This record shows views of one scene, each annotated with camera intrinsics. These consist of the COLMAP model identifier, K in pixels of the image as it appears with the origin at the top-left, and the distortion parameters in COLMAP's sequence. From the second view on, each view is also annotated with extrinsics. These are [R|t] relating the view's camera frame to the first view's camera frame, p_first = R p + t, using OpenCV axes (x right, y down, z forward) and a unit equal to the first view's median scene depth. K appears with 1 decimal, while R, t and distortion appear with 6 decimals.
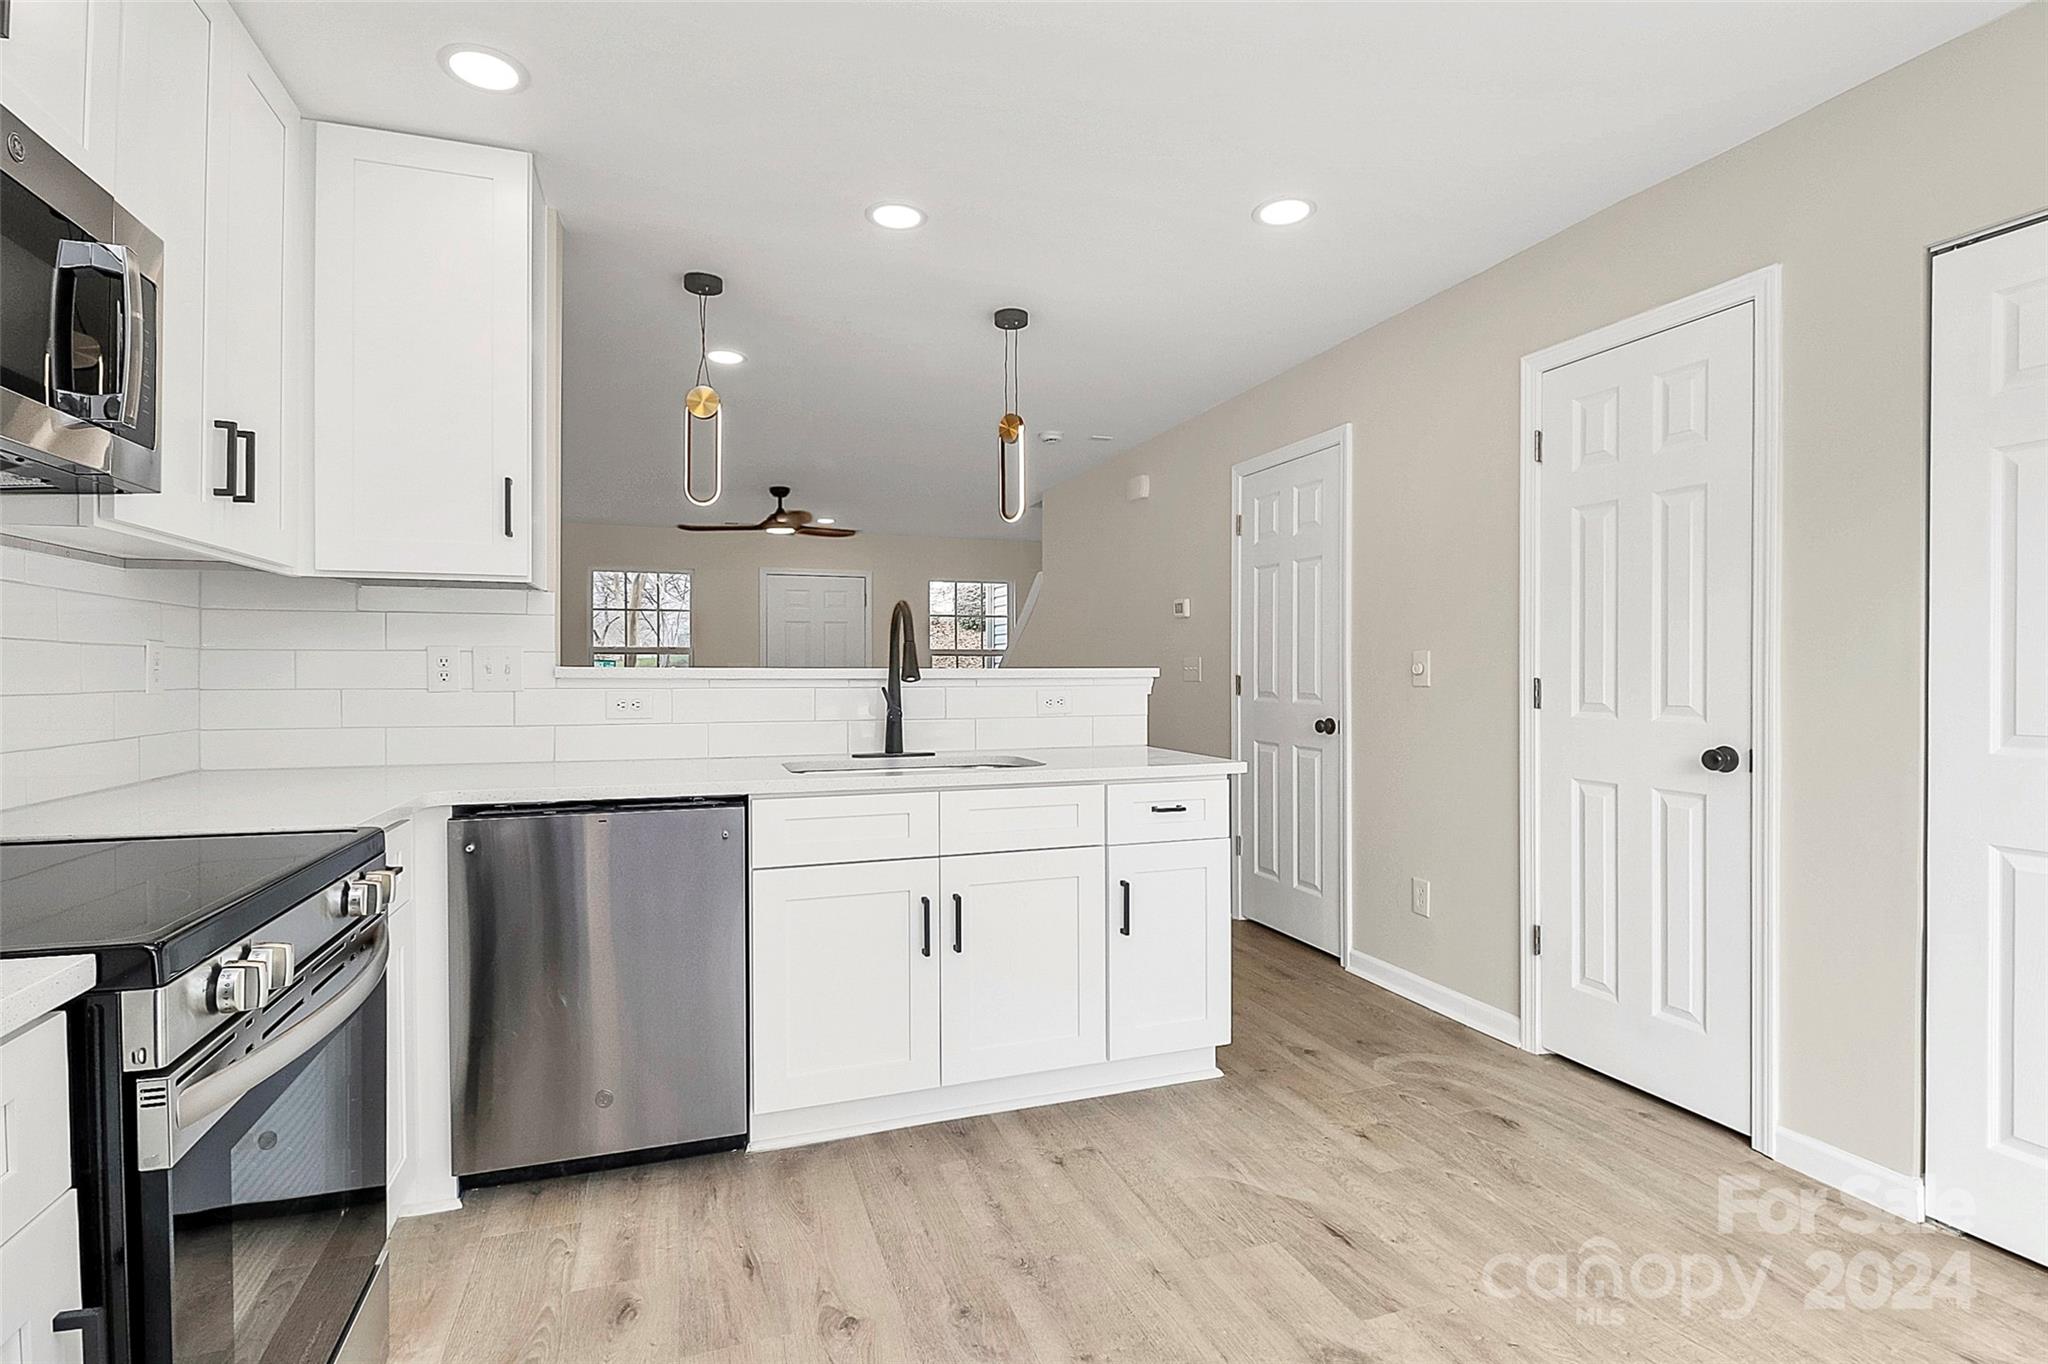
lens RADIAL K [[984.6, 0, 1017.4], [0, 984.6, 674.2], [0, 0, 1]] dist [0.003650, -0.011590]
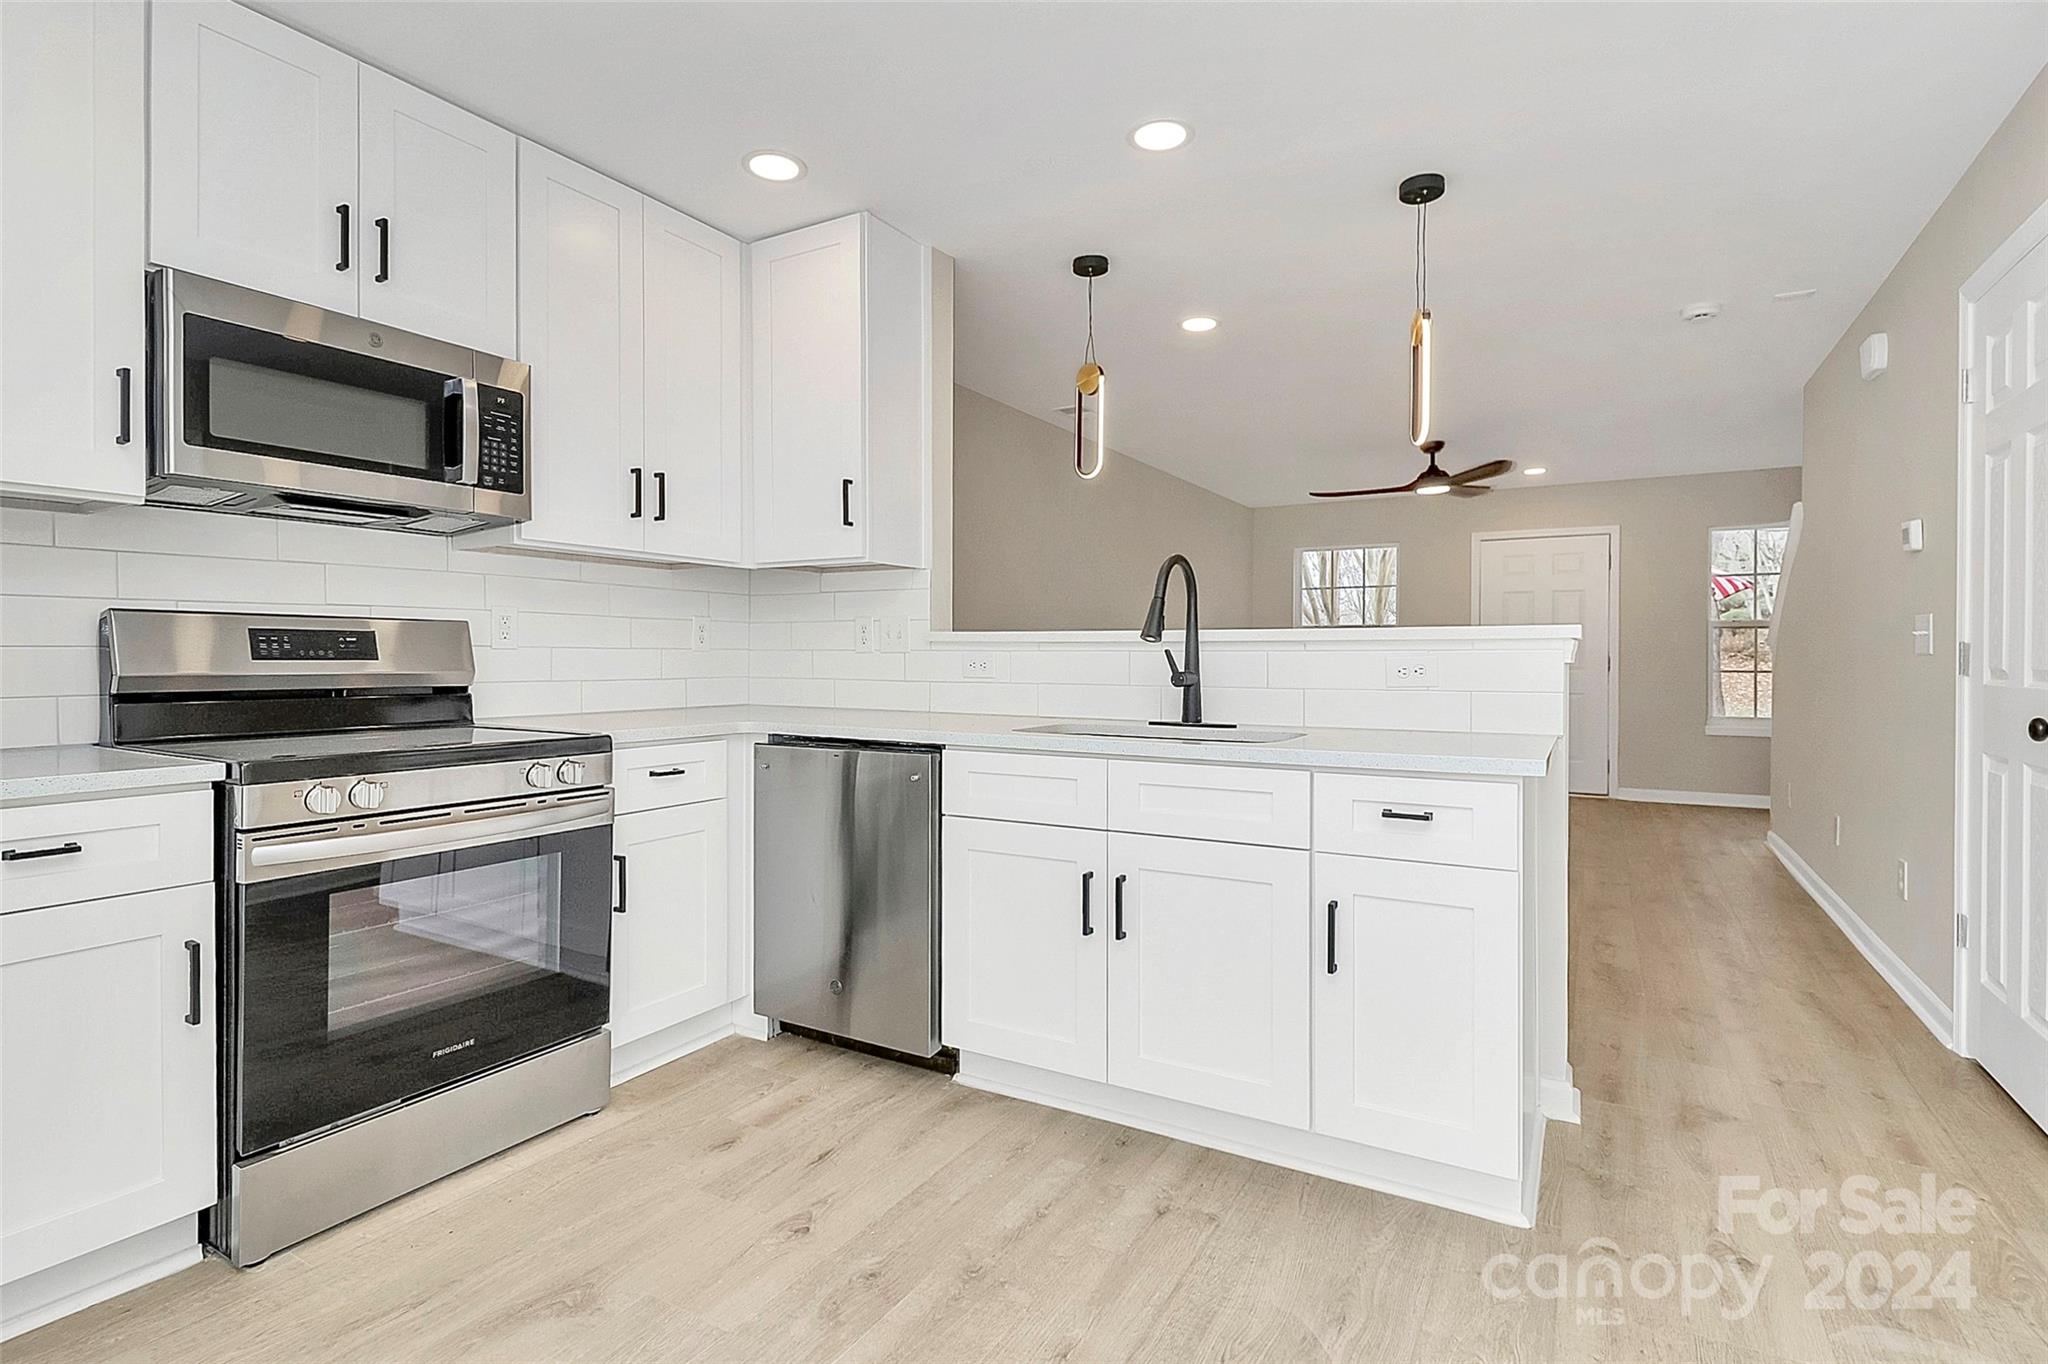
lens RADIAL K [[986.3, 0, 990.1], [0, 986.3, 658.1], [0, 0, 1]] dist [0.011415, -0.013807]
pose [[0.645821, 0.004709, -0.763474, 0.553750], [-0.005266, 0.999985, 0.001713, 0.024450], [0.763471, 0.002914, 0.645836, 0.327988]]
